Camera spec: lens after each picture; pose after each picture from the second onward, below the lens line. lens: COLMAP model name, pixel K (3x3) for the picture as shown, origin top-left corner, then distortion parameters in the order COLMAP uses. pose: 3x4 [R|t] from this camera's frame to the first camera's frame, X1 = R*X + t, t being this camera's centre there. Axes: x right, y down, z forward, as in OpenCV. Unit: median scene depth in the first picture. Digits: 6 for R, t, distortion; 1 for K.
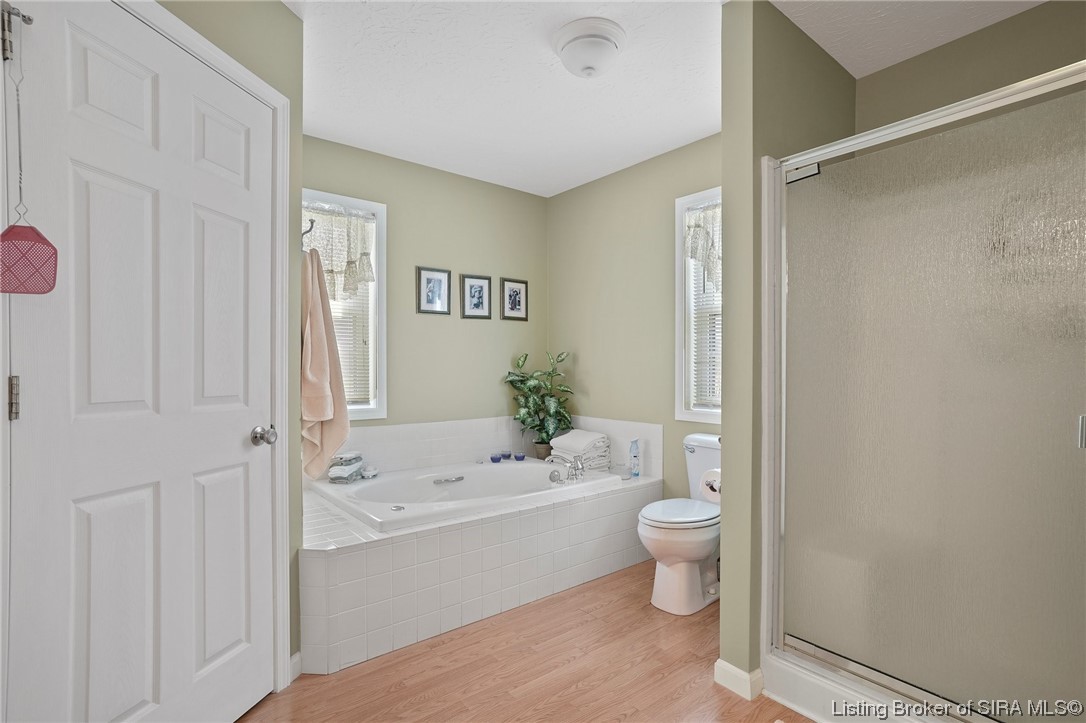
lens RADIAL K [[527.7, 0, 511.7], [0, 527.7, 383.5], [0, 0, 1]] dist [-0.031114, 0.013488]
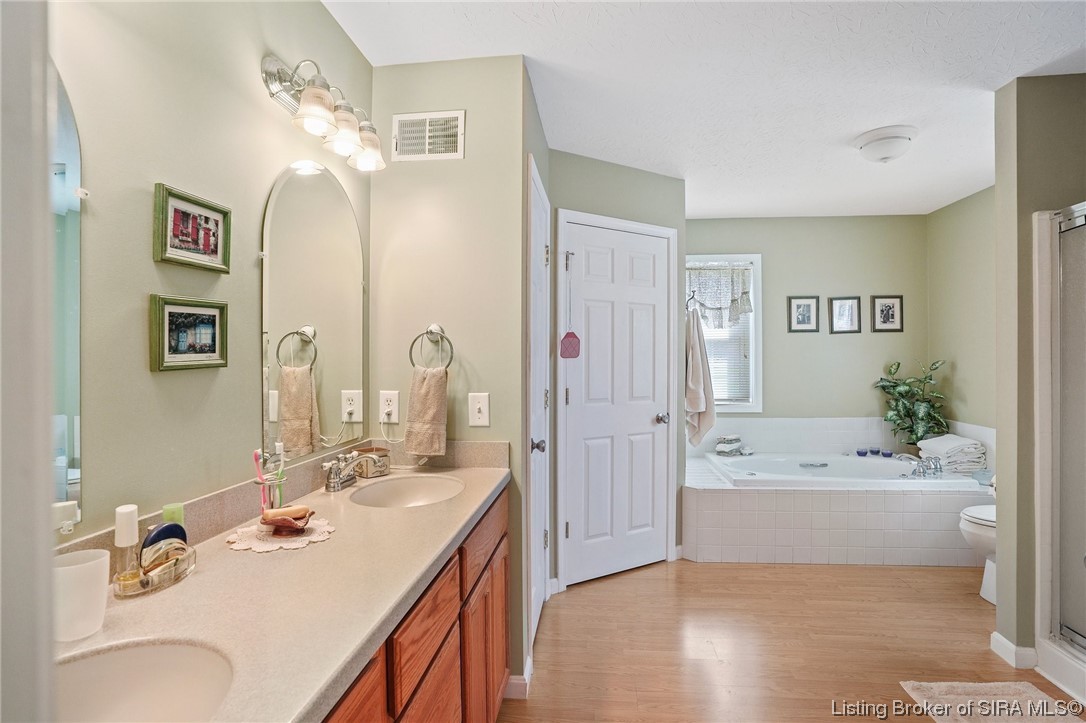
lens RADIAL K [[527.7, 0, 547.4], [0, 527.7, 359.4], [0, 0, 1]] dist [-0.031114, 0.013488]
pose [[0.730221, -0.003729, -0.683201, 0.285156], [-0.011645, 0.999772, -0.017904, -0.040153], [0.683112, 0.021029, 0.730011, -0.363428]]
